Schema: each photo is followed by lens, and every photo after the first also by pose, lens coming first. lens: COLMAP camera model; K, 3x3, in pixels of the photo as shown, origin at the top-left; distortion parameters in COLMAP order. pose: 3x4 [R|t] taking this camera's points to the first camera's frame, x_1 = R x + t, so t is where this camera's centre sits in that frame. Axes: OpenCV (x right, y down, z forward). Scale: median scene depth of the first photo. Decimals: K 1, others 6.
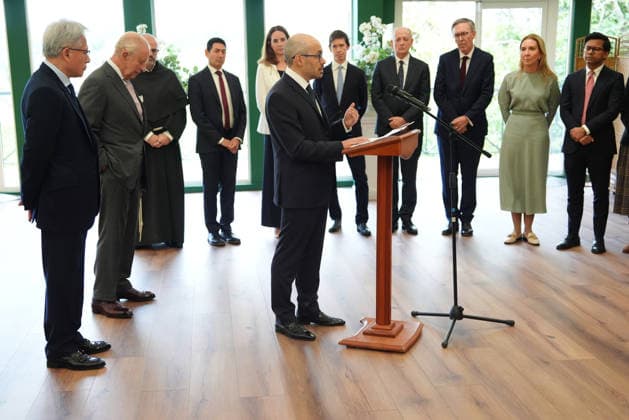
lens RADIAL K [[878.7, 0, 314.5], [0, 878.7, 210.0], [0, 0, 1]] dist [0.238449, 0.015041]
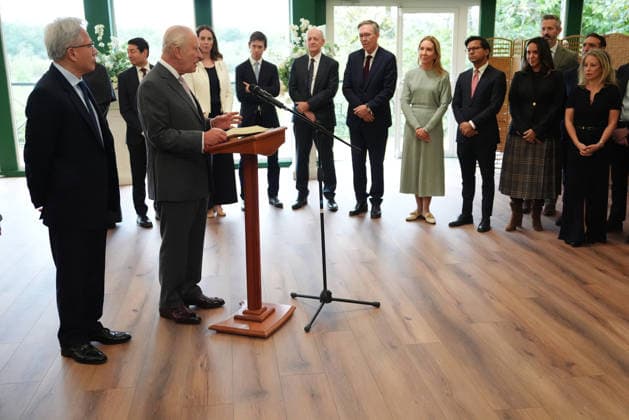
lens RADIAL K [[704.4, 0, 323.2], [0, 704.4, 209.5], [0, 0, 1]] dist [0.168862, -0.006527]
pose [[0.999948, -0.003073, 0.009756, 0.106884], [0.002655, 0.999088, 0.042605, -0.018155], [-0.009878, -0.042577, 0.999044, 0.108673]]
